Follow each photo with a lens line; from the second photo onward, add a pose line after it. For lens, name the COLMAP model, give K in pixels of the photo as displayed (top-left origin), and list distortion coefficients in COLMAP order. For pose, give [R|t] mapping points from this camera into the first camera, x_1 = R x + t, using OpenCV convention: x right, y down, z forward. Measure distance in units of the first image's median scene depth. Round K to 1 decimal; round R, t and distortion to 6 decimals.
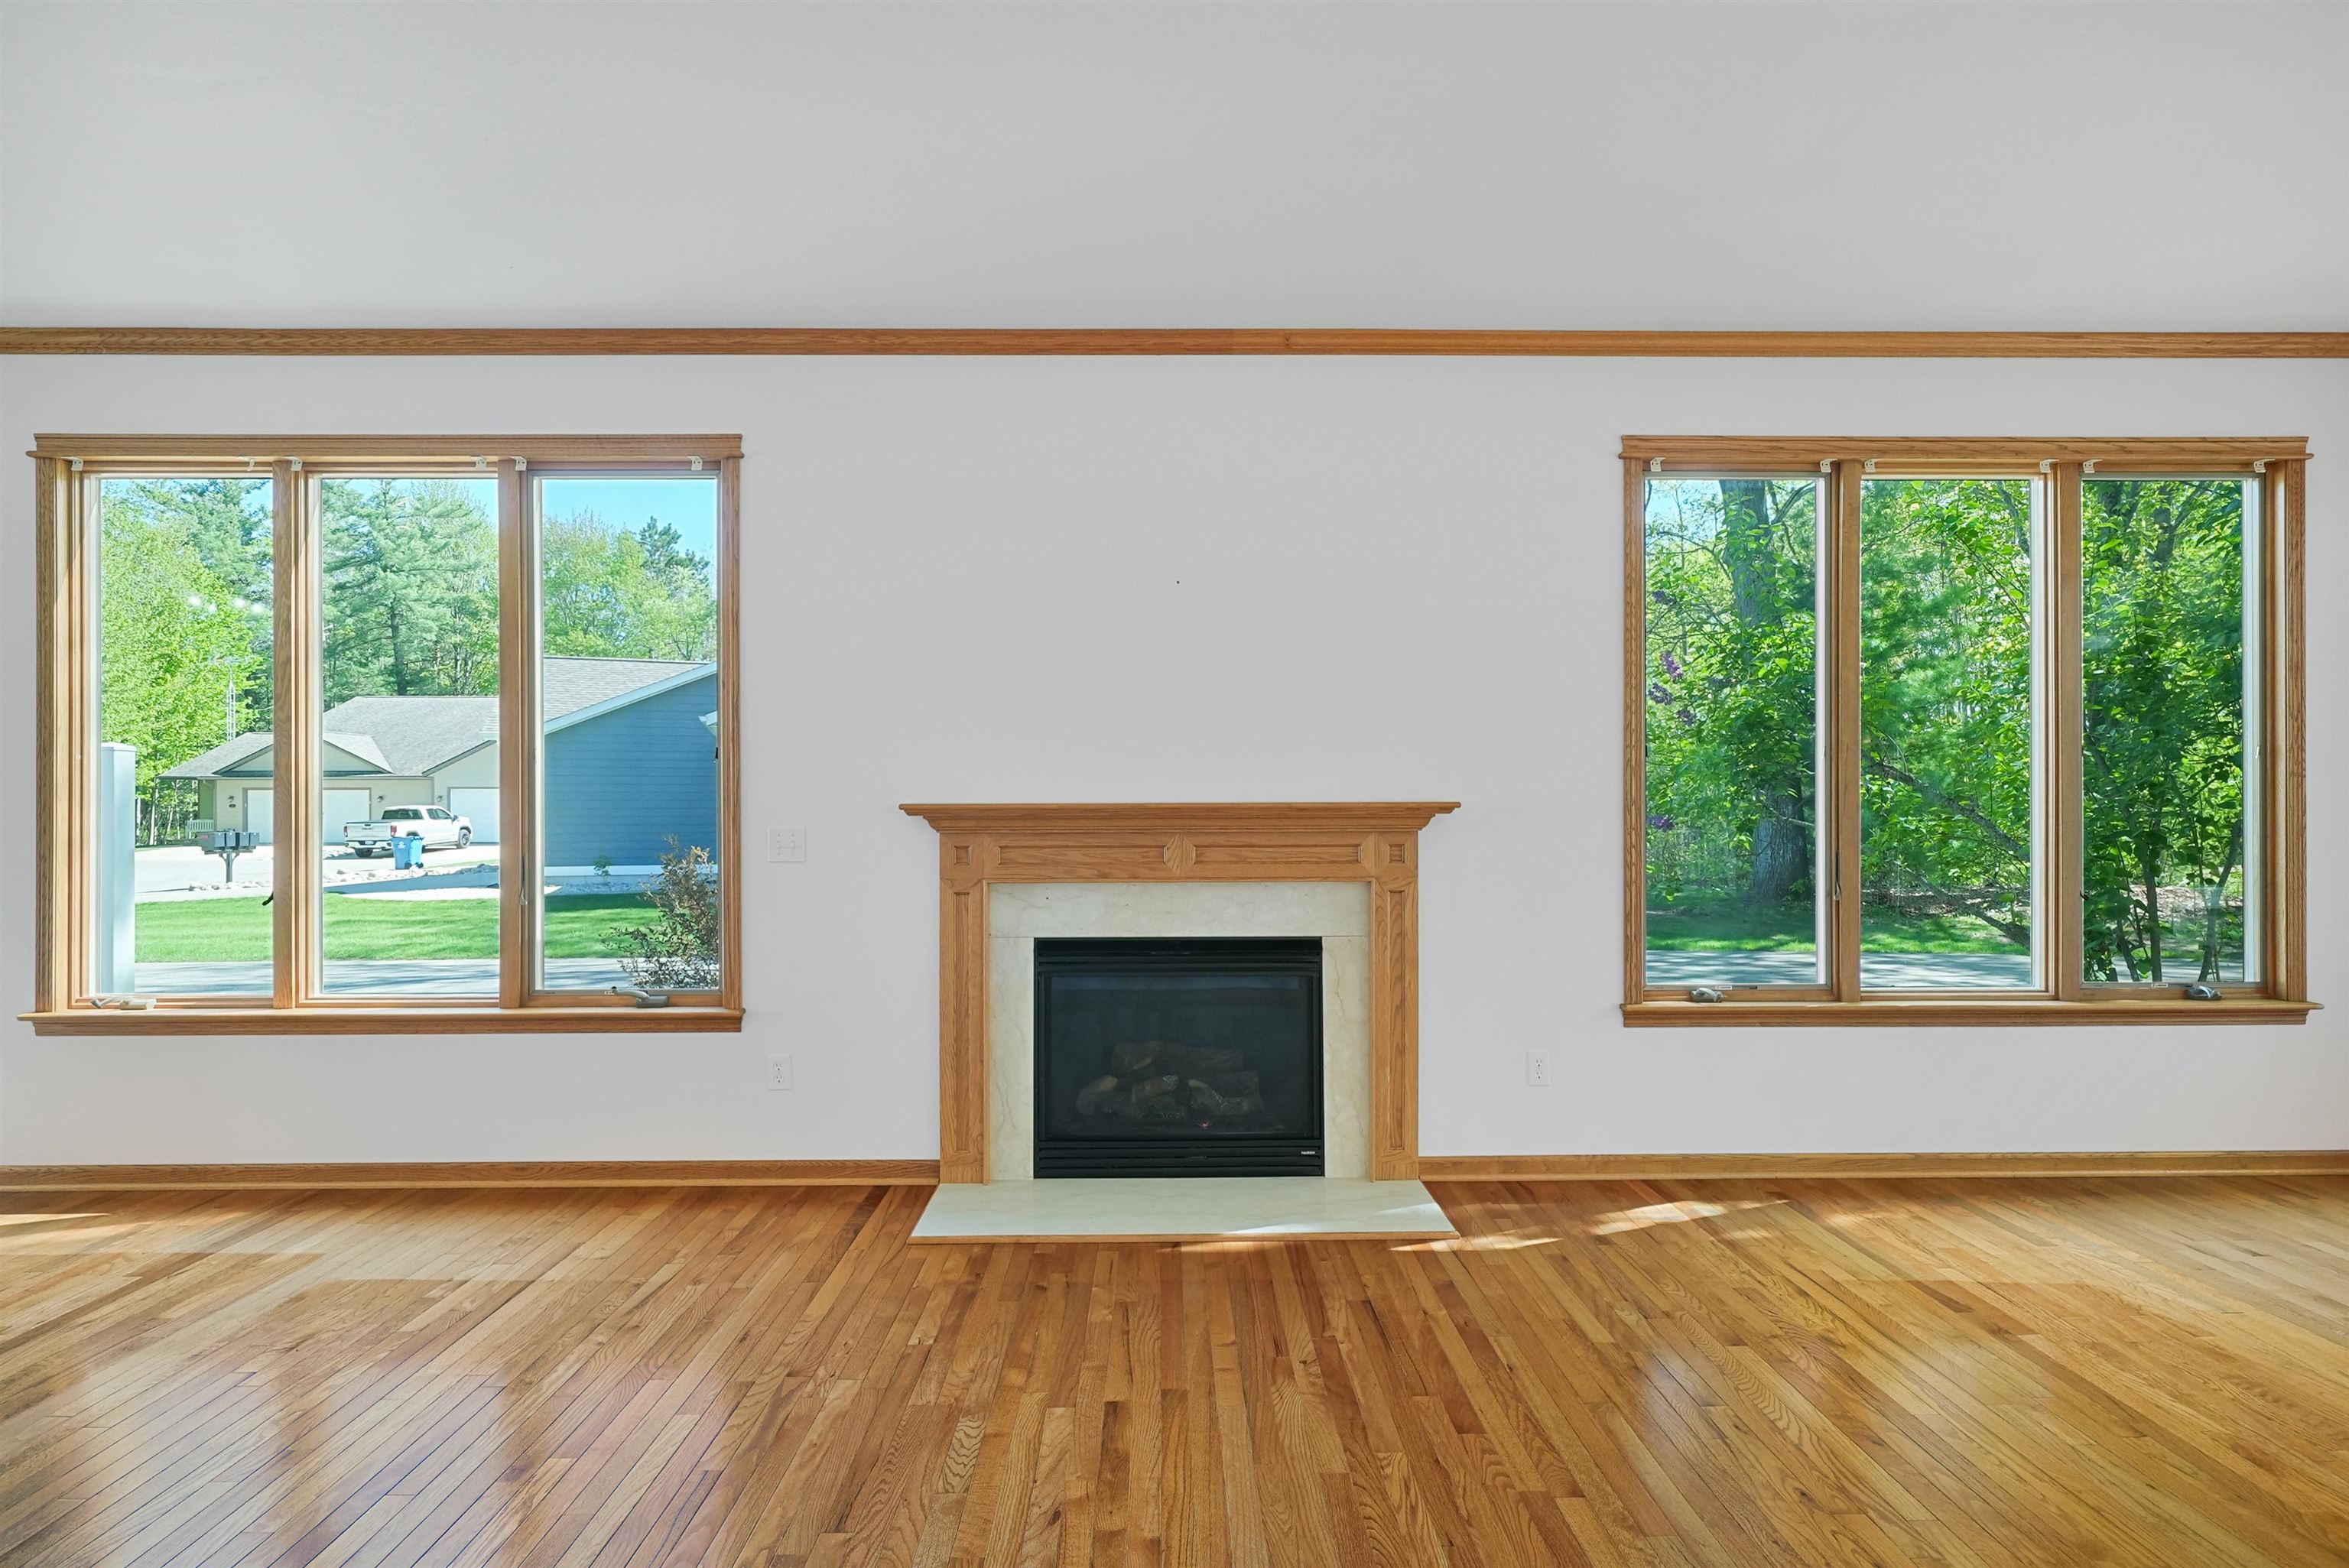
lens RADIAL K [[1213.4, 0, 1170.9], [0, 1213.4, 807.1], [0, 0, 1]] dist [-0.000116, 0.000105]
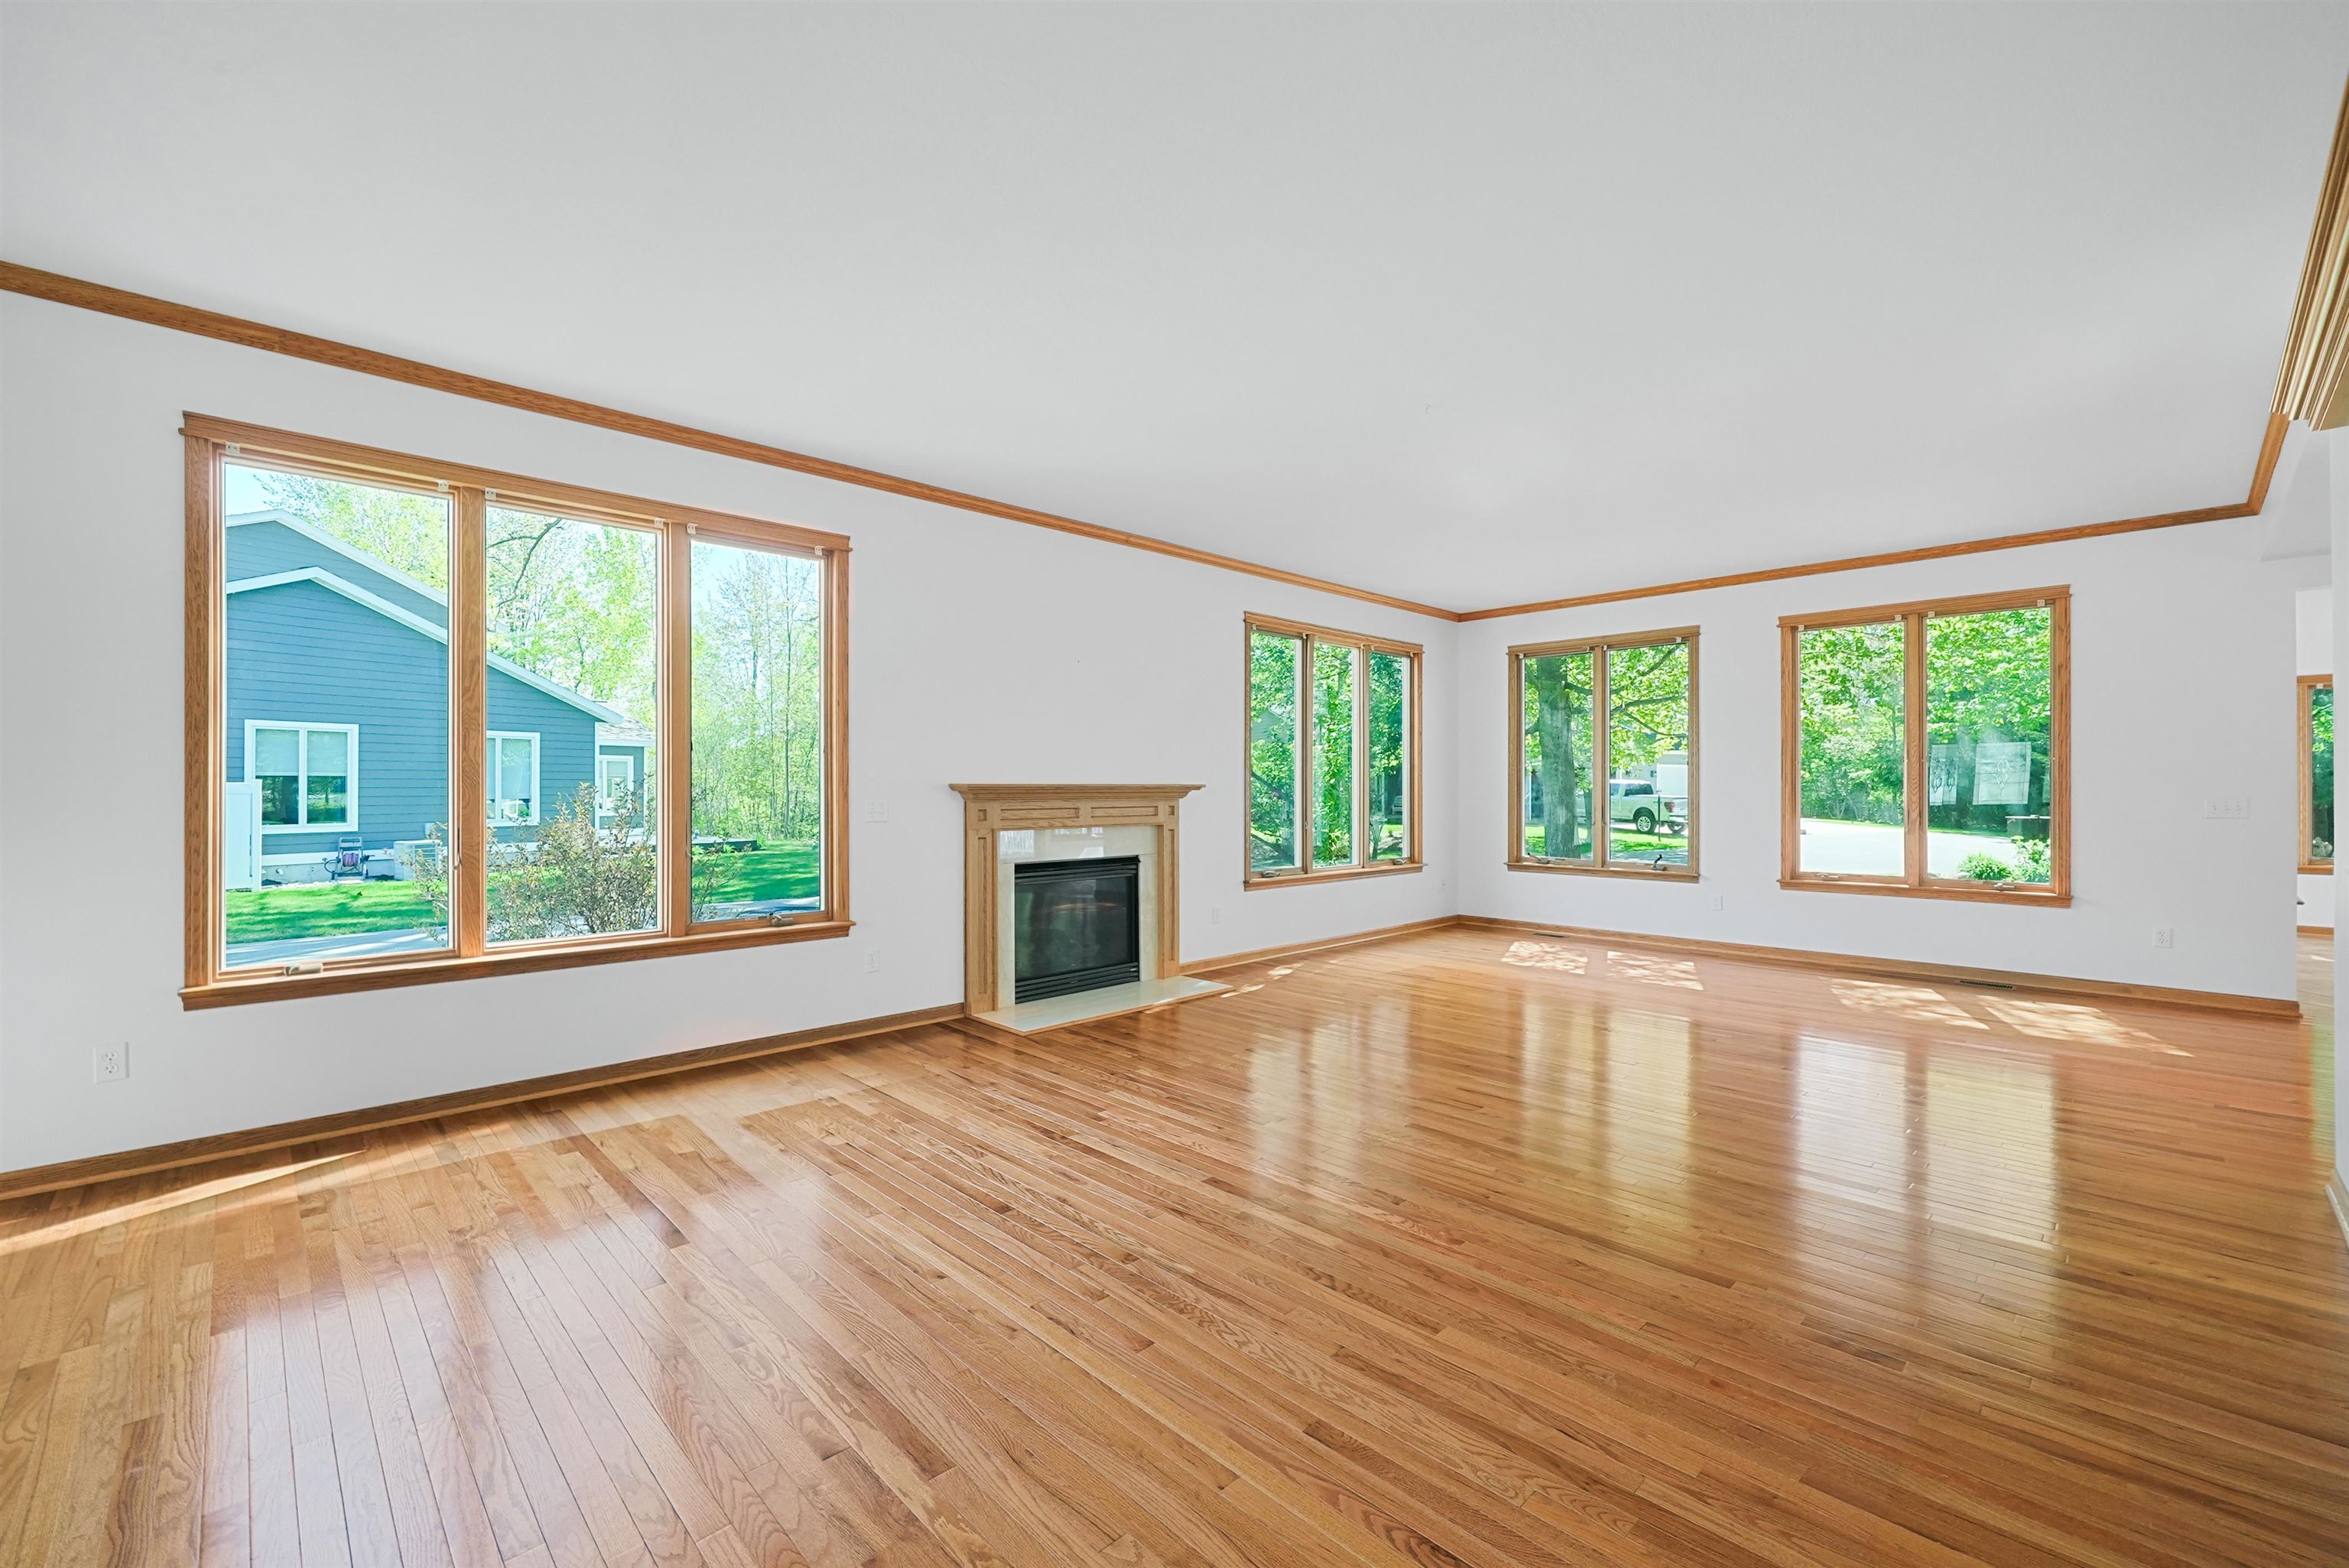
lens RADIAL K [[966.0, 0, 1172.4], [0, 966.0, 783.7], [0, 0, 1]] dist [-0.000475, 0.000178]
pose [[0.728676, 0.004707, 0.684842, -0.881749], [-0.001599, 0.999985, -0.005172, 0.003154], [-0.684856, 0.002673, 0.728673, -0.139767]]
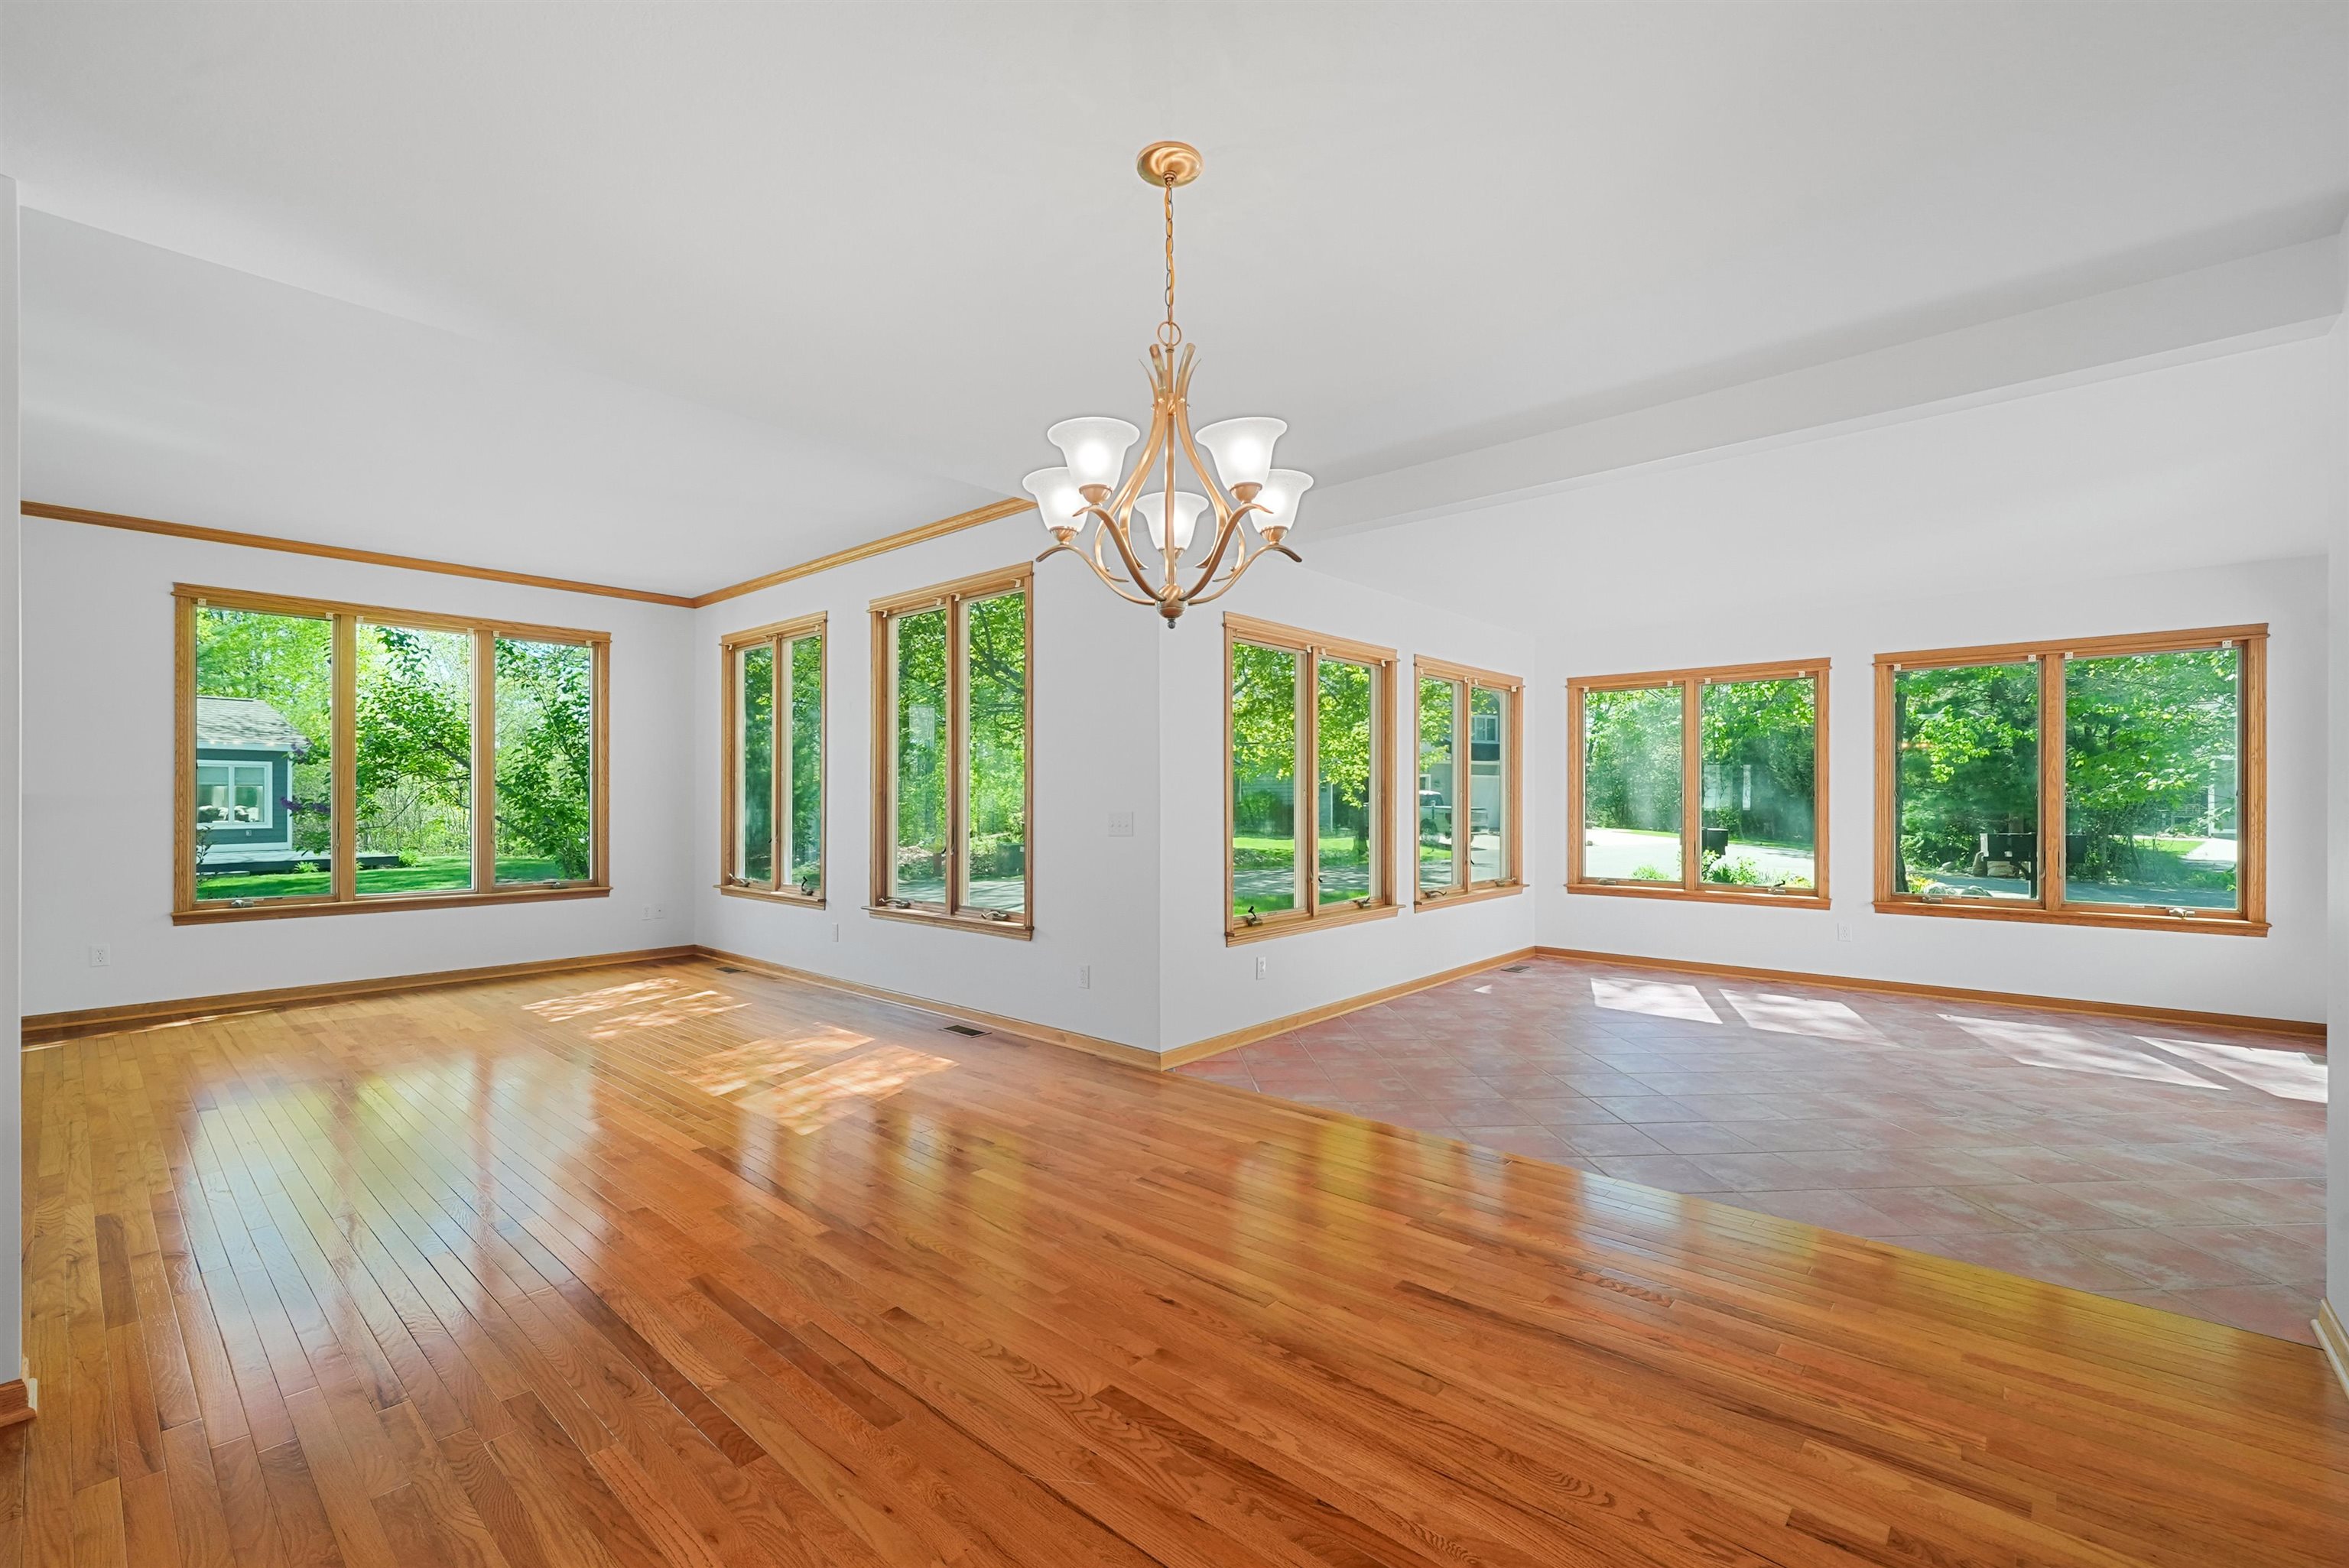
lens RADIAL K [[993.5, 0, 1171.4], [0, 993.5, 797.7], [0, 0, 1]] dist [0.000779, 0.000210]
pose [[0.674682, 0.002623, 0.738104, 0.291613], [-0.002647, 0.999996, -0.001134, -0.002946], [-0.738104, -0.001189, 0.674686, -1.012005]]
